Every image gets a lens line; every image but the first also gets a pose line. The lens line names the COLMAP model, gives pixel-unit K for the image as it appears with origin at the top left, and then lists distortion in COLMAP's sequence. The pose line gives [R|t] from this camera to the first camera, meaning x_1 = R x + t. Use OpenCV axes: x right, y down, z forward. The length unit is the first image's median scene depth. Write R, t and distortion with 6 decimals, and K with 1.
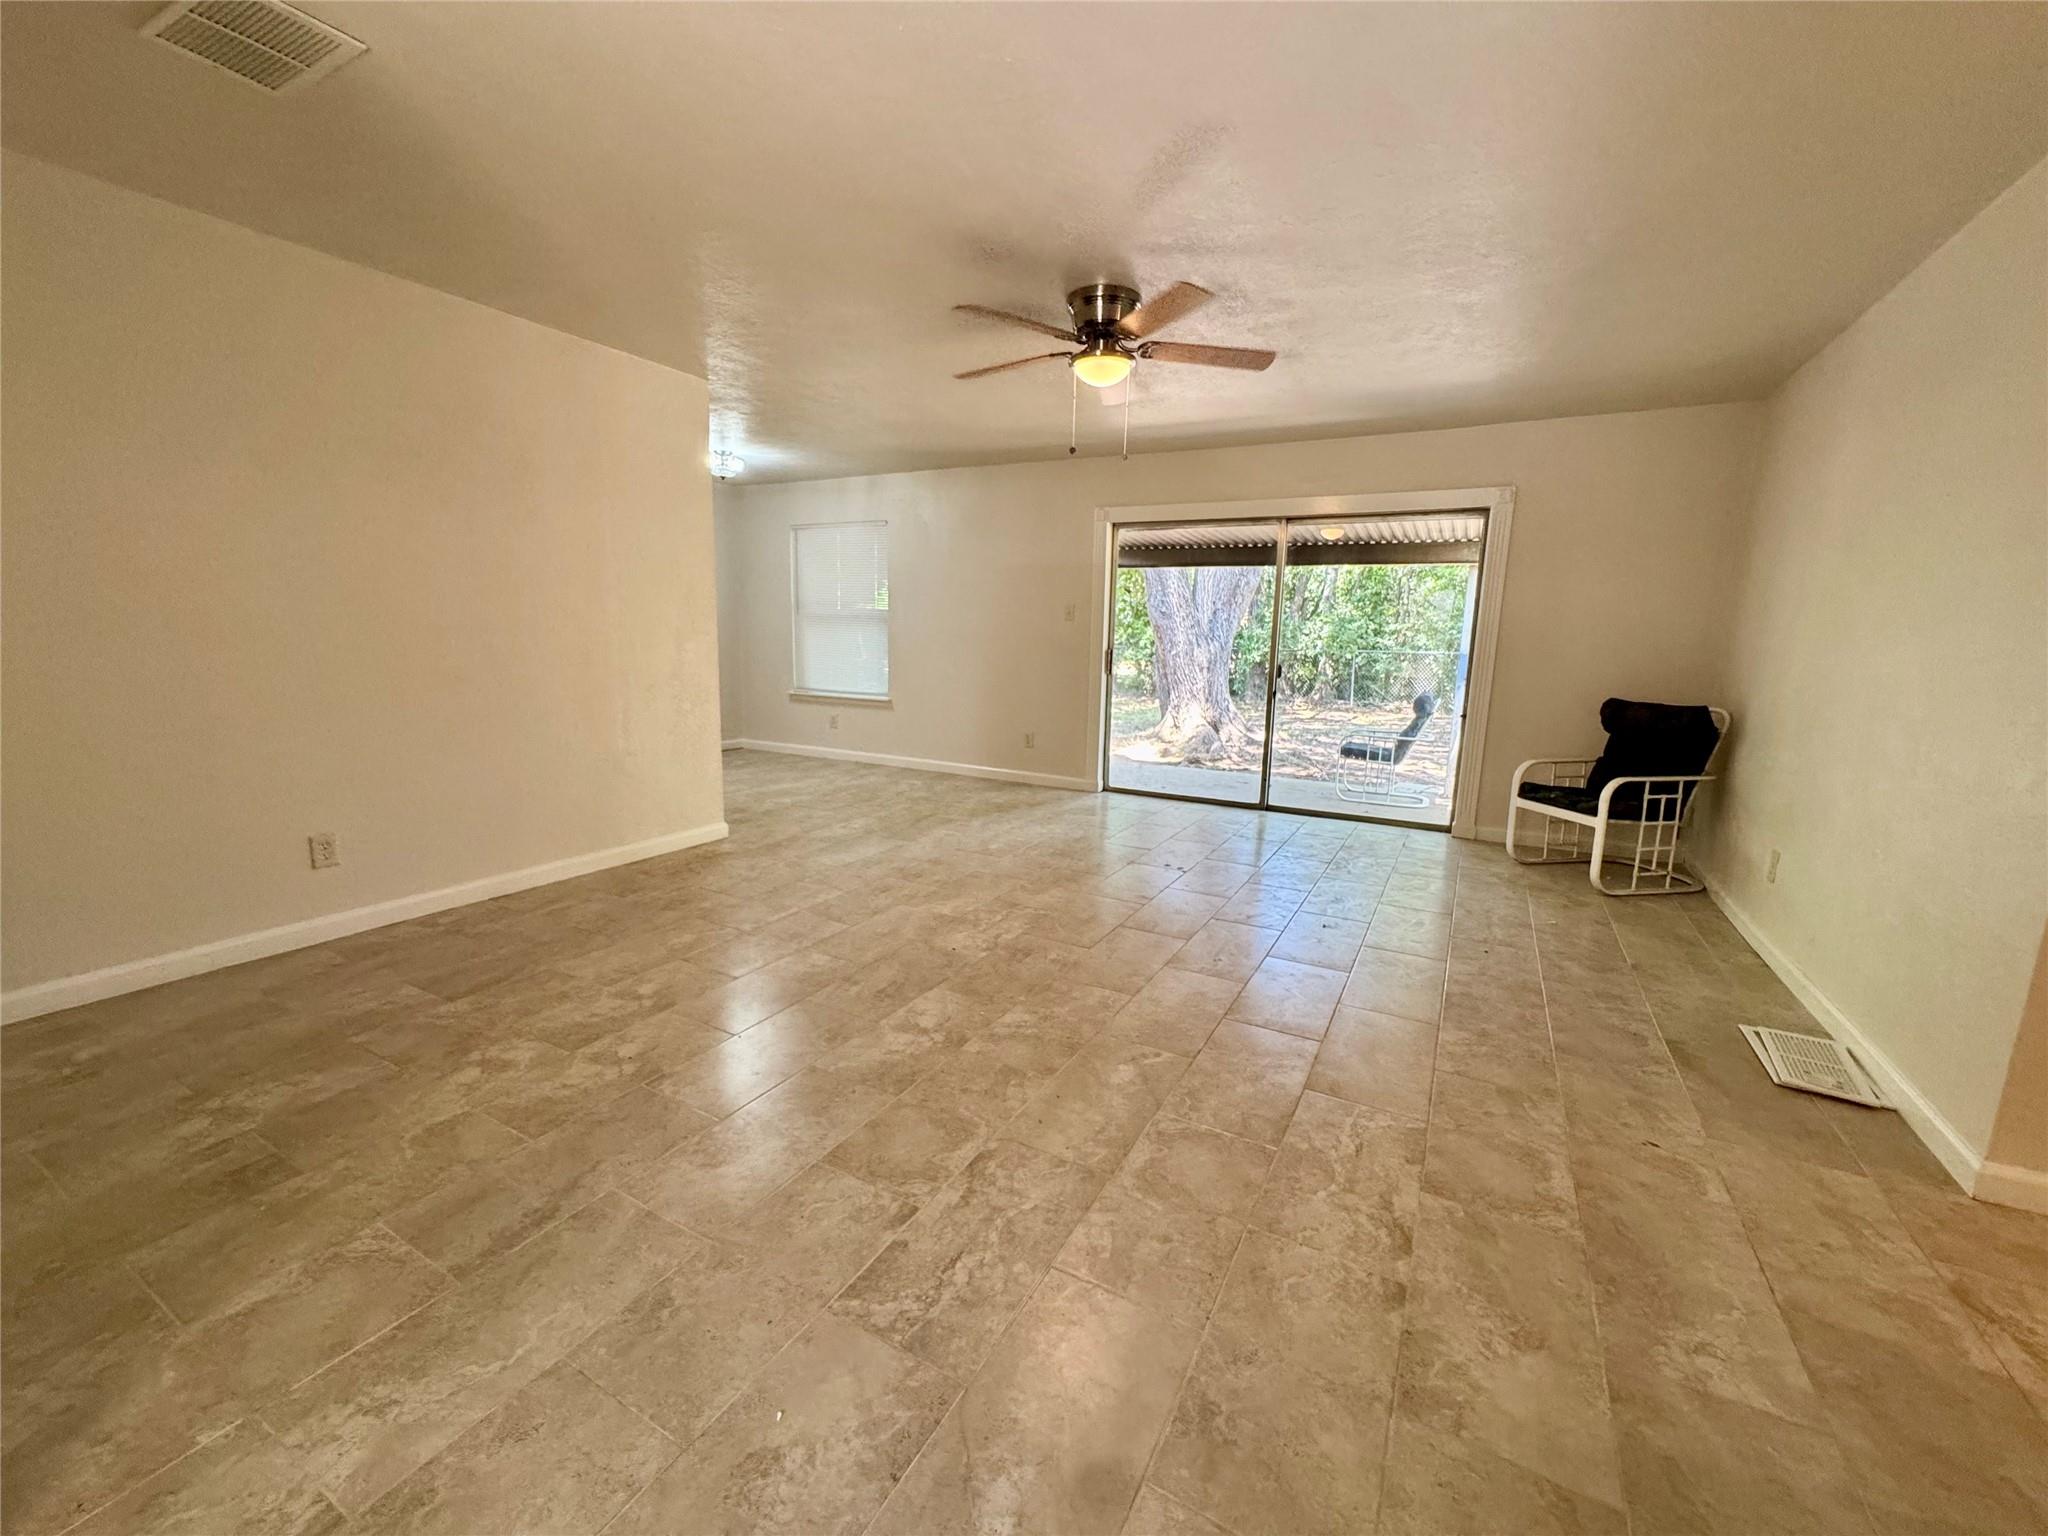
lens RADIAL K [[813.5, 0, 1027.0], [0, 813.5, 769.3], [0, 0, 1]] dist [-0.000547, 0.000297]
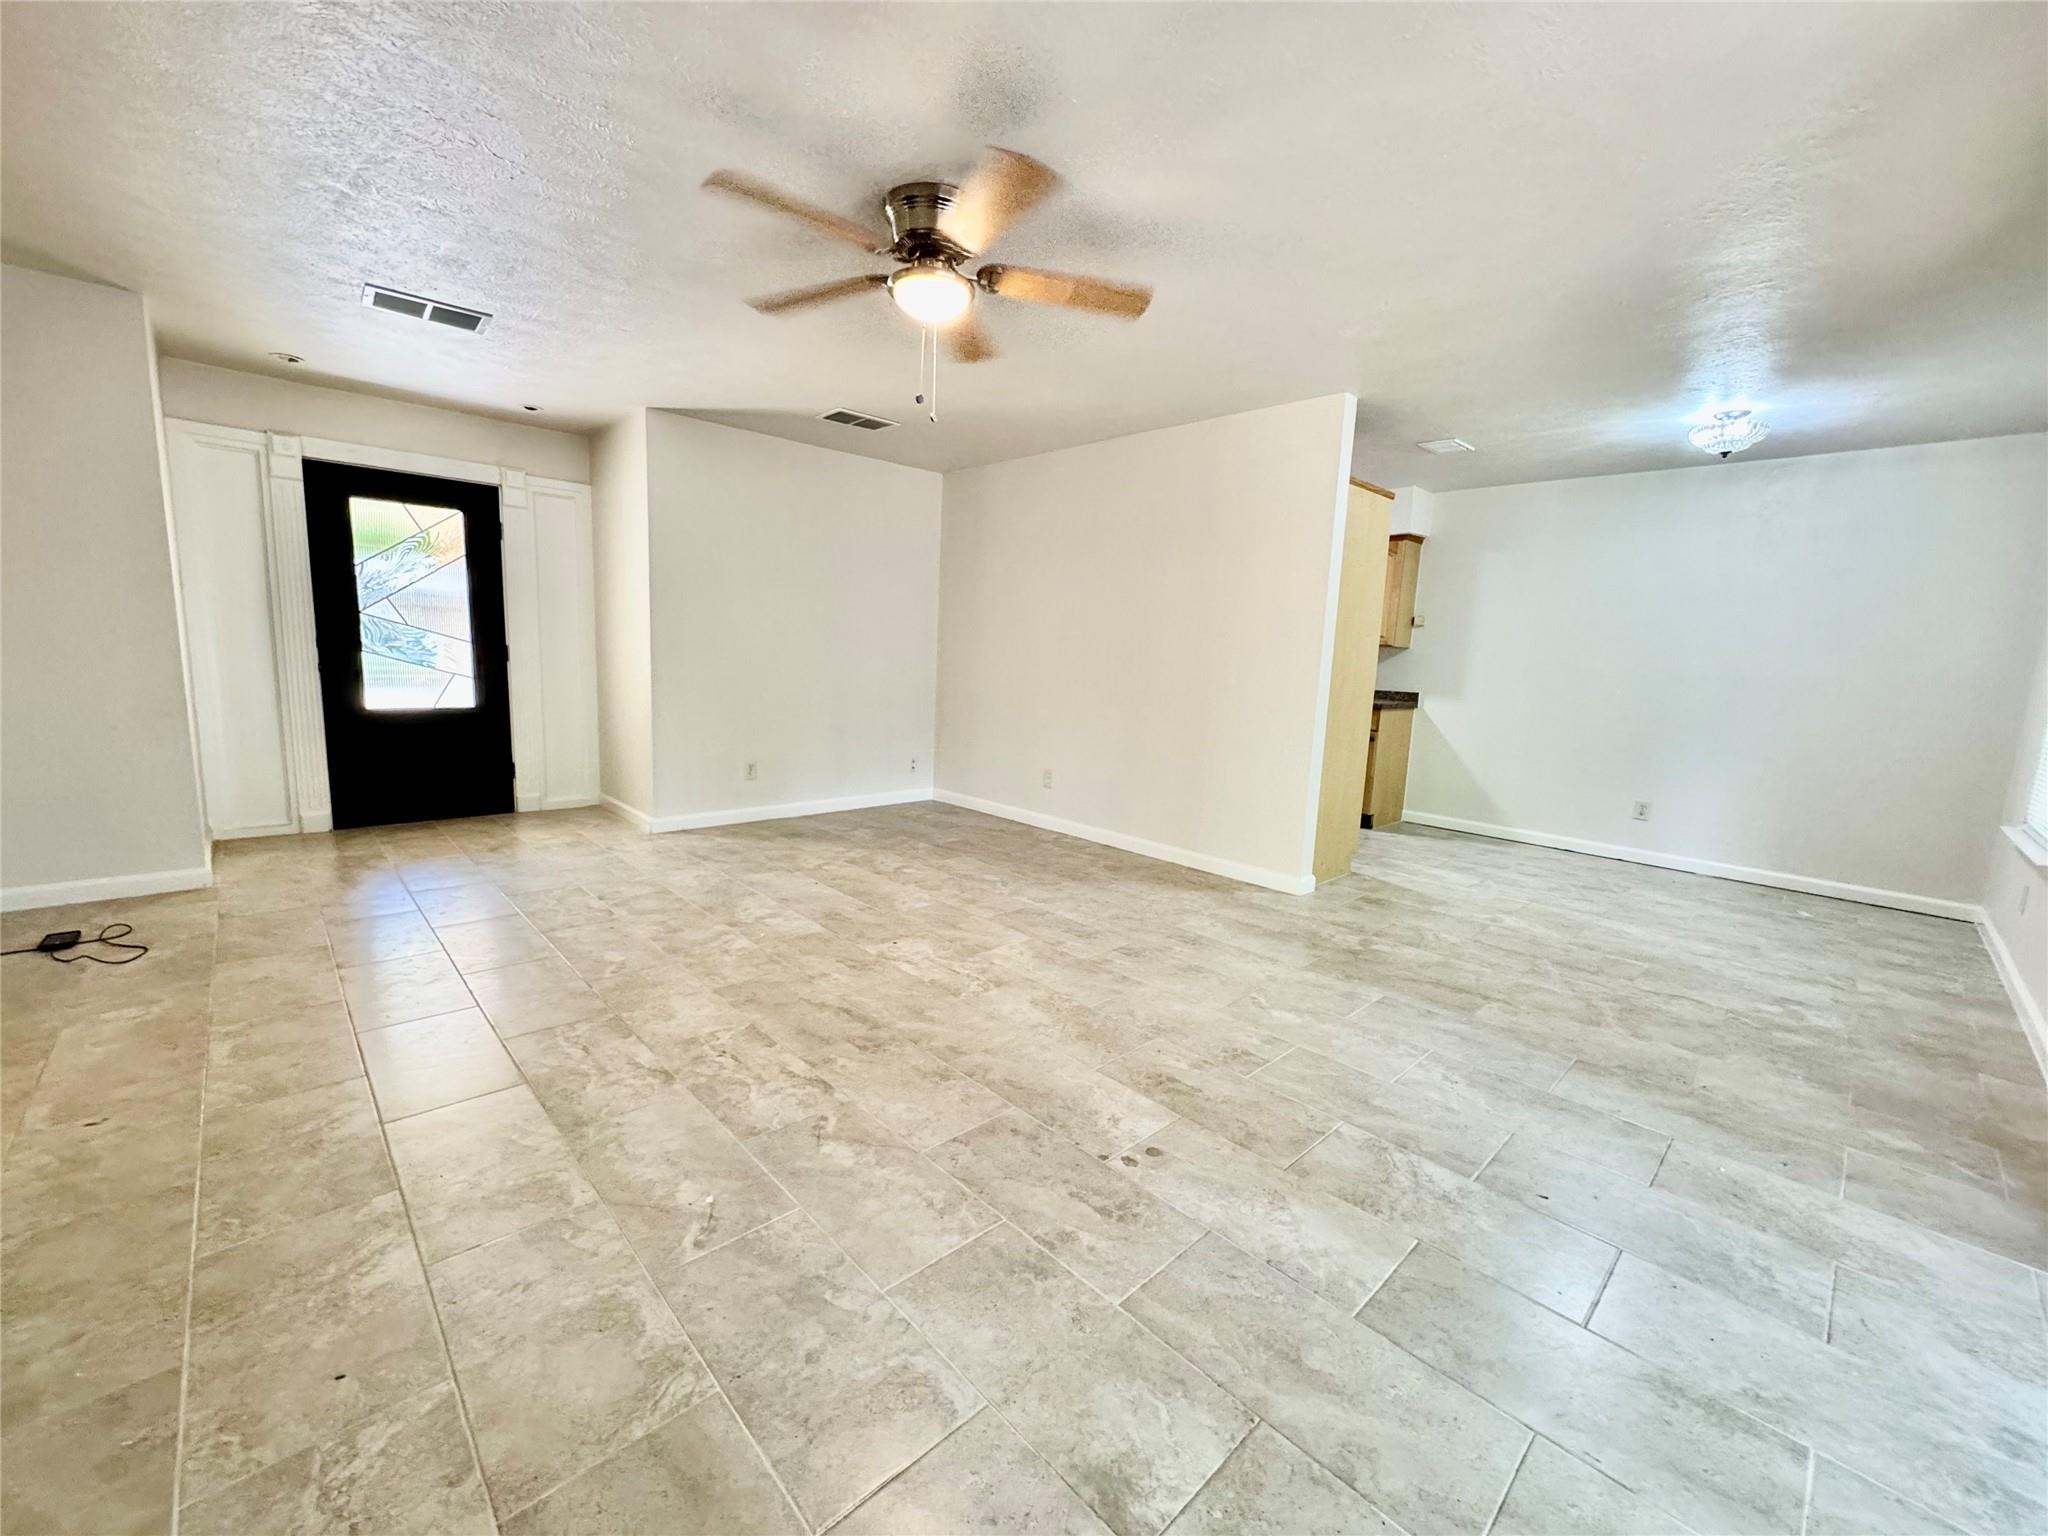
lens RADIAL K [[813.5, 0, 1026.7], [0, 813.5, 771.2], [0, 0, 1]] dist [-0.000547, 0.000297]
pose [[-0.295098, 0.104142, -0.949775, 0.998569], [-0.211182, 0.962349, 0.171135, -0.248723], [0.931837, 0.251077, -0.261994, 1.652066]]
